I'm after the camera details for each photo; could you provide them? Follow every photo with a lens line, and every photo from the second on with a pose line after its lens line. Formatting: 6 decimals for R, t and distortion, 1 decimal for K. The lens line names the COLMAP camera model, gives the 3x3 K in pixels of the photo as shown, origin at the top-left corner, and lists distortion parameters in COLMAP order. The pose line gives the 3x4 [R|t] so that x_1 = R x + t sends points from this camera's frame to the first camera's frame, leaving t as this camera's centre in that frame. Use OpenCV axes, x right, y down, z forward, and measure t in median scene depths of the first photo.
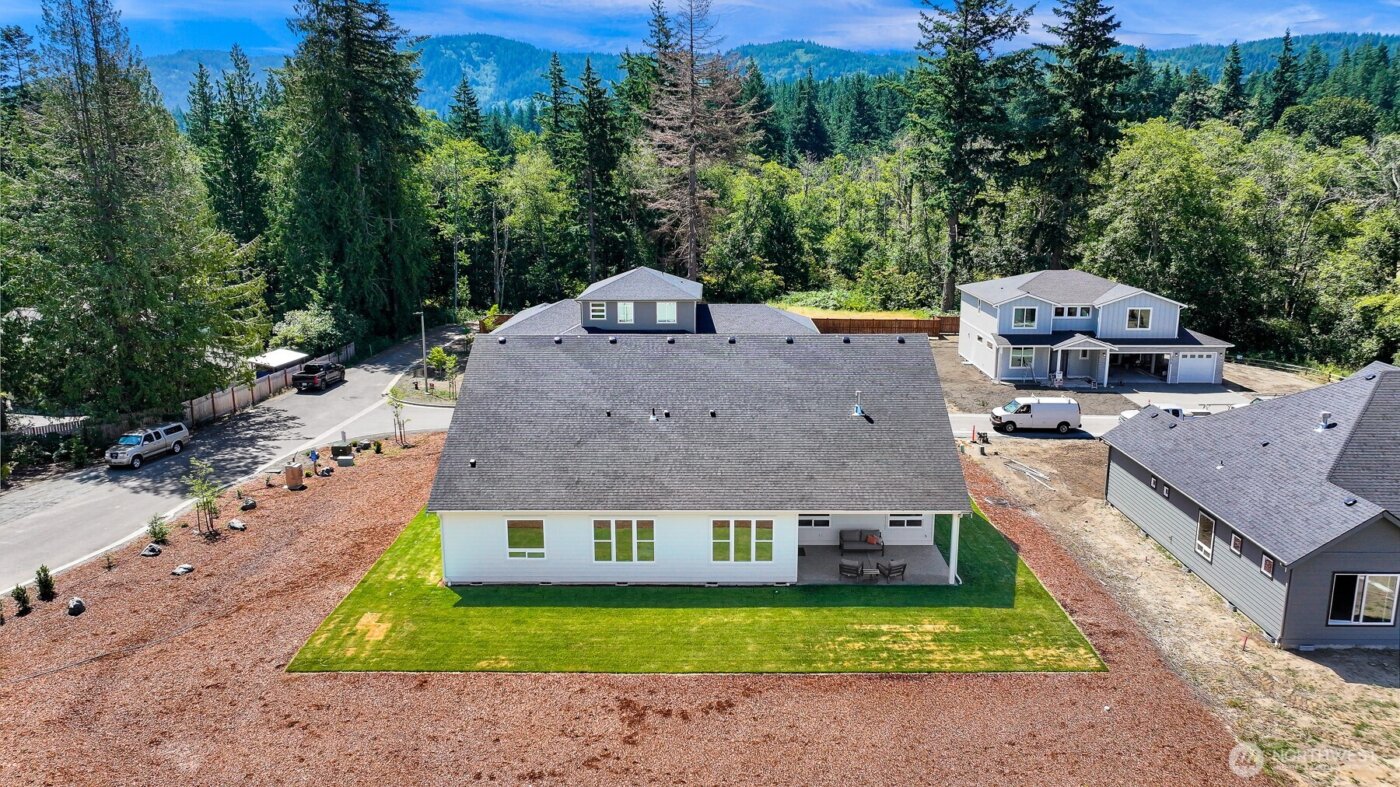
lens RADIAL K [[981.8, 0, 707.1], [0, 981.8, 390.9], [0, 0, 1]] dist [0.003552, 0.007264]
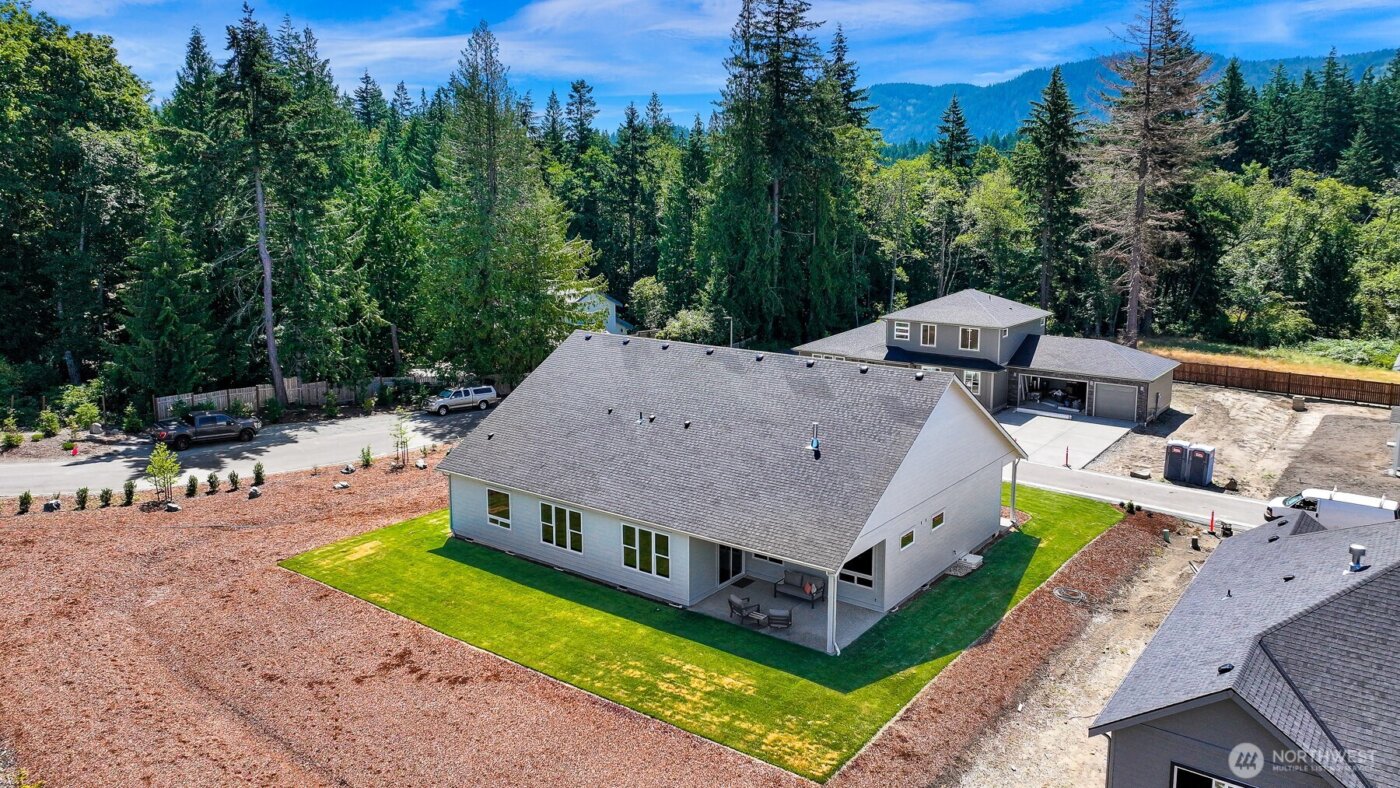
lens RADIAL K [[998.0, 0, 711.3], [0, 998.0, 347.0], [0, 0, 1]] dist [0.002279, 0.002833]
pose [[0.805228, 0.093343, -0.585573, 0.645896], [-0.131425, 0.991065, -0.022743, -0.037724], [0.578218, 0.095273, 0.810301, 0.190923]]
